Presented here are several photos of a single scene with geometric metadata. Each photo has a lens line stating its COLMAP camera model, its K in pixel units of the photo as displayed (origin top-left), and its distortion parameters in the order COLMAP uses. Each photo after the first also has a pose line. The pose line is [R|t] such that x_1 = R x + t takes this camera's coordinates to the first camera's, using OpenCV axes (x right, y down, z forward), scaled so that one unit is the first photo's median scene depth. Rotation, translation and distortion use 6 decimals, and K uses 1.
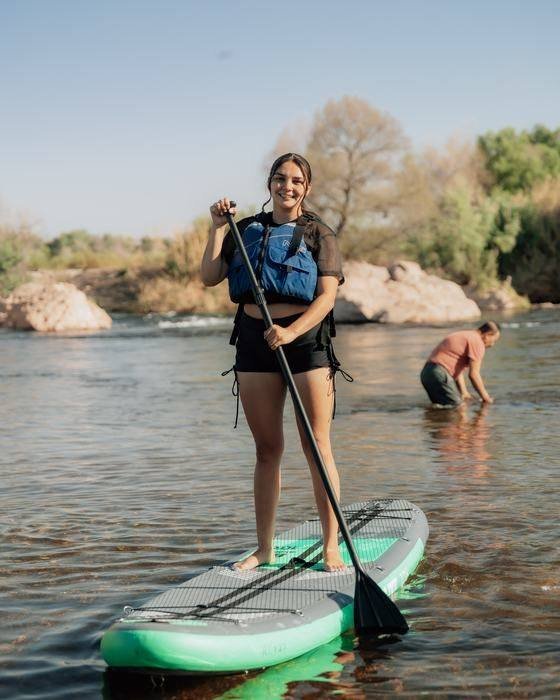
lens RADIAL K [[1266.1, 0, 282.2], [0, 1266.1, 348.3], [0, 0, 1]] dist [0.004592, 0.000000]
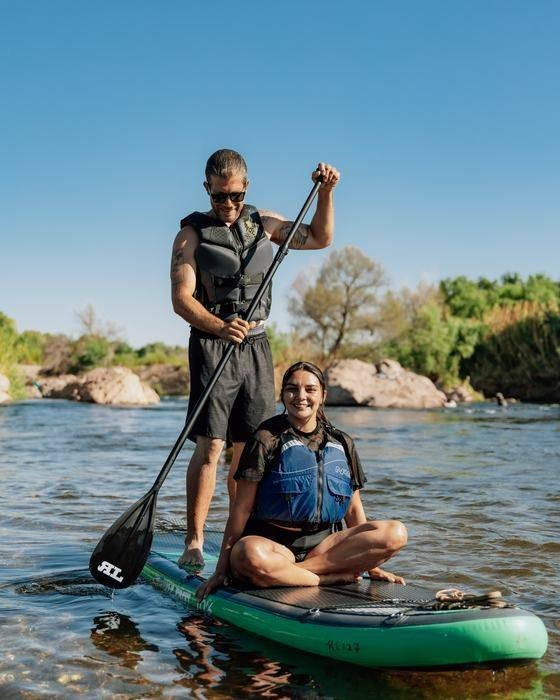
lens RADIAL K [[1089.4, 0, 284.7], [0, 1089.4, 354.9], [0, 0, 1]] dist [-0.008621, 0.000000]
pose [[0.999200, 0.039881, -0.003063, -0.006503], [-0.039993, 0.997335, -0.061019, -0.004648], [0.000622, 0.061093, 0.998132, -0.141603]]
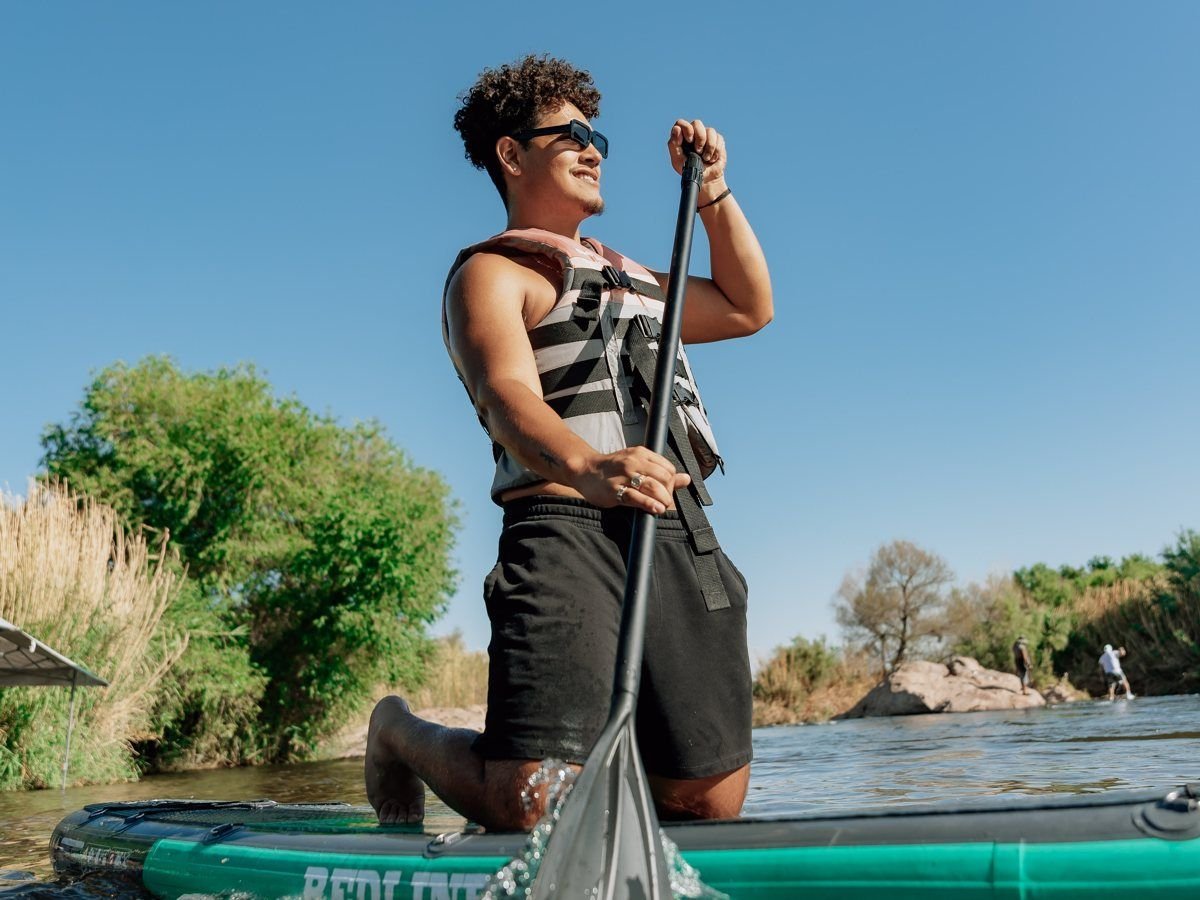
lens RADIAL K [[1289.8, 0, 547.9], [0, 1289.8, 428.8], [0, 0, 1]] dist [-0.015039, 0.000000]
pose [[0.976419, -0.074311, -0.202692, -0.013371], [0.025678, 0.972202, -0.232731, -0.020768], [0.214352, 0.222038, 0.951185, -0.207111]]
